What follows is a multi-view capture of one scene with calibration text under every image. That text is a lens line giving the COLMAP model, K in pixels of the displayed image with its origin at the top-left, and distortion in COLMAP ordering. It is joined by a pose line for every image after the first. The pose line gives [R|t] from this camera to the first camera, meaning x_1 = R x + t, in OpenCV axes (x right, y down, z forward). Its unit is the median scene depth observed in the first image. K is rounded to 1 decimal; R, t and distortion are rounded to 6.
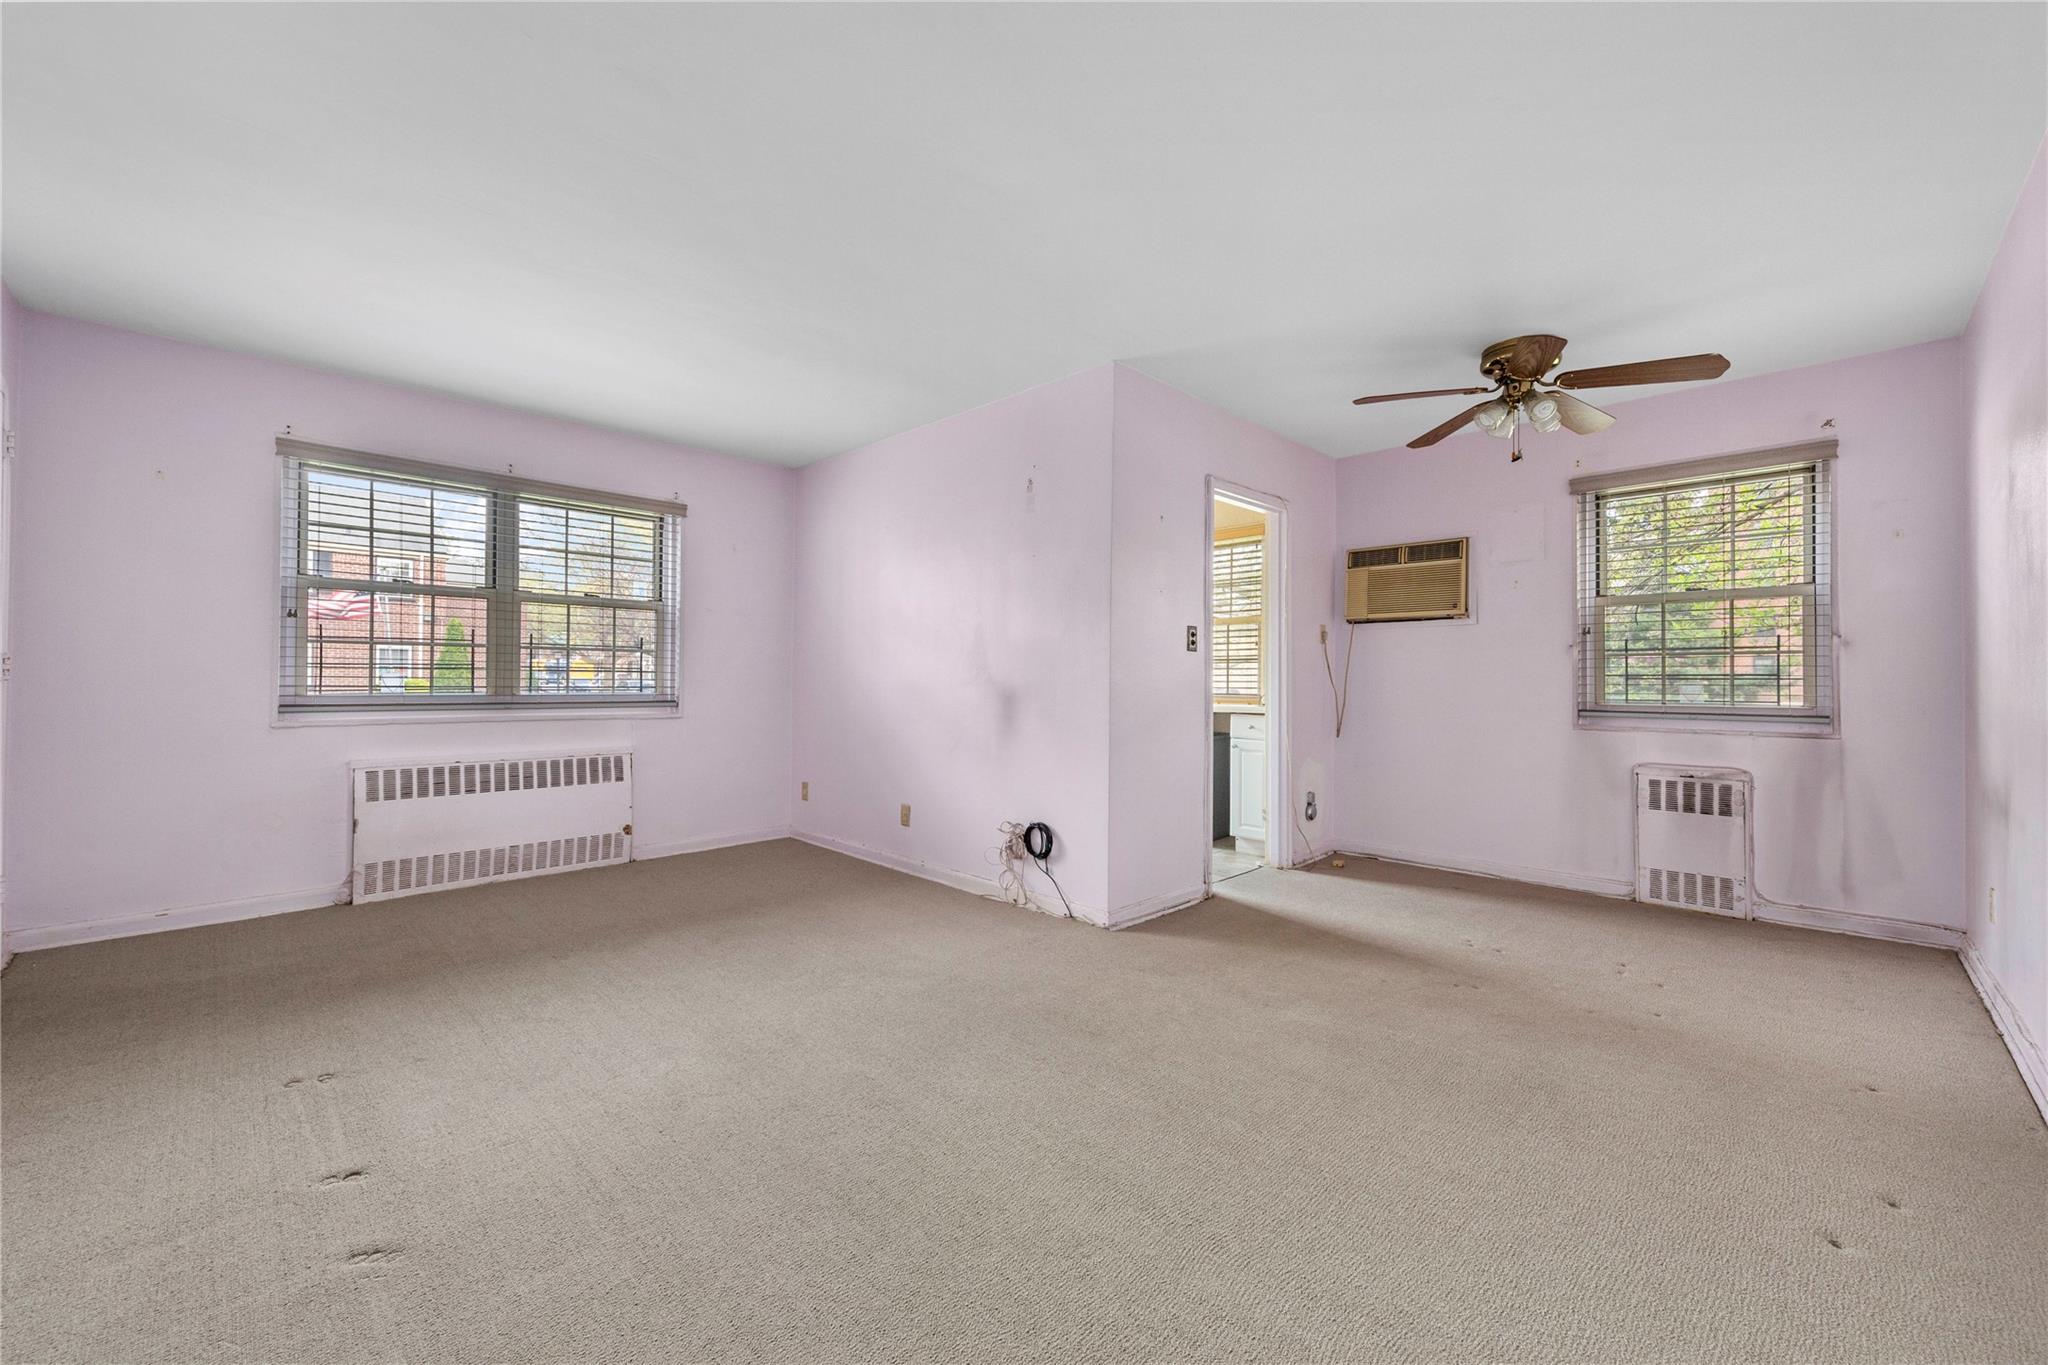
lens RADIAL K [[782.6, 0, 1024.0], [0, 782.6, 682.5], [0, 0, 1]] dist [0.000742, 0.000005]
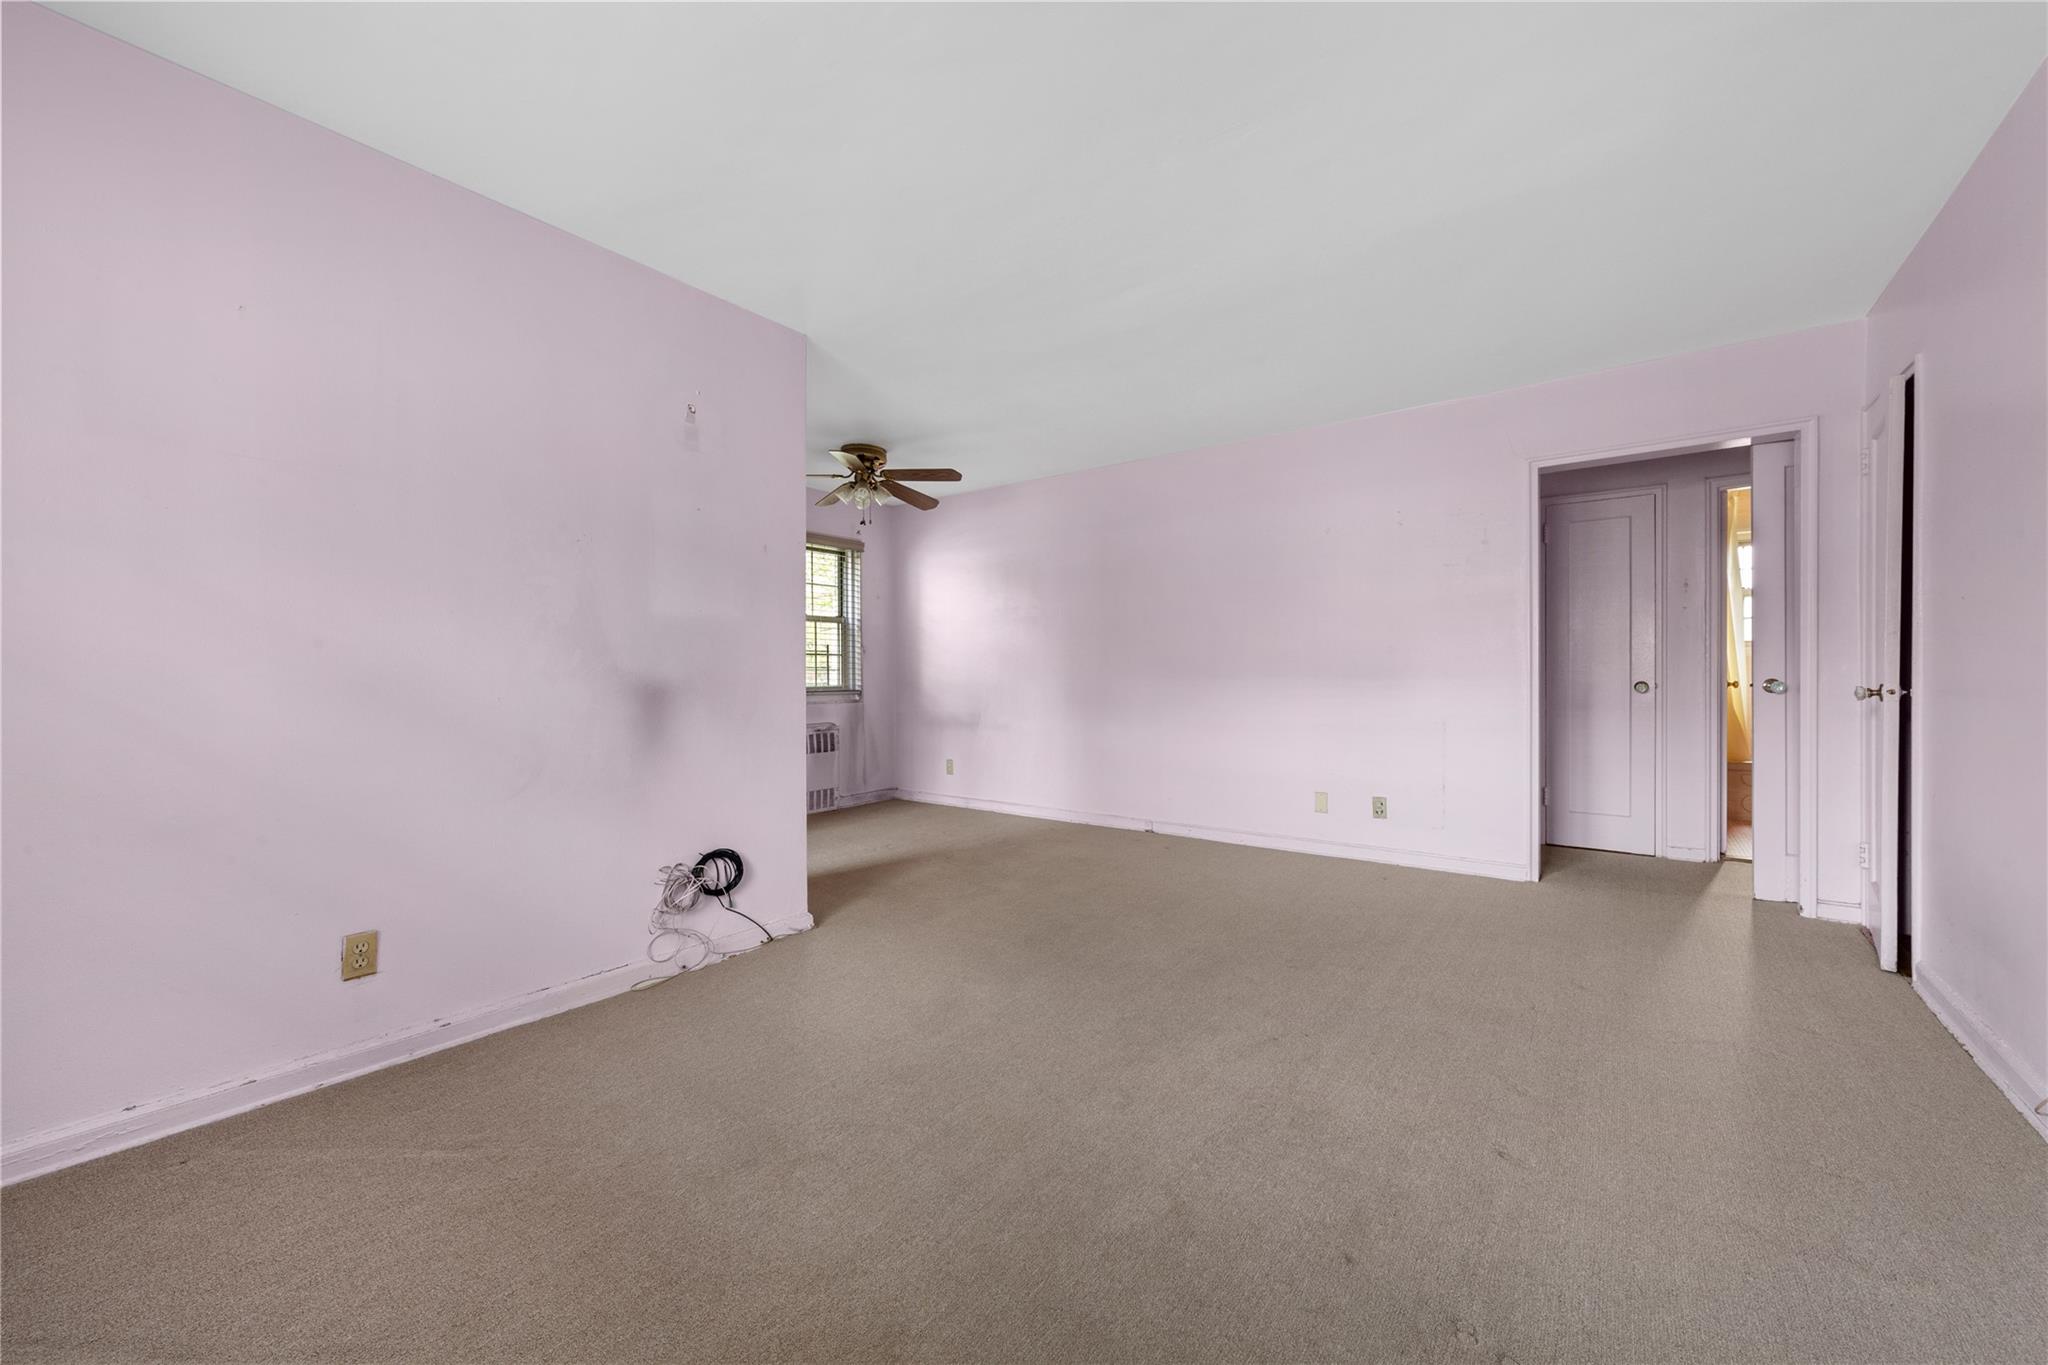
lens RADIAL K [[782.6, 0, 1024.0], [0, 782.6, 682.5], [0, 0, 1]] dist [0.000742, 0.000005]
pose [[-0.137148, -0.013858, 0.990454, -0.810734], [0.000084, 0.999902, 0.014002, -0.001219], [-0.990551, 0.002004, -0.137133, 0.806445]]
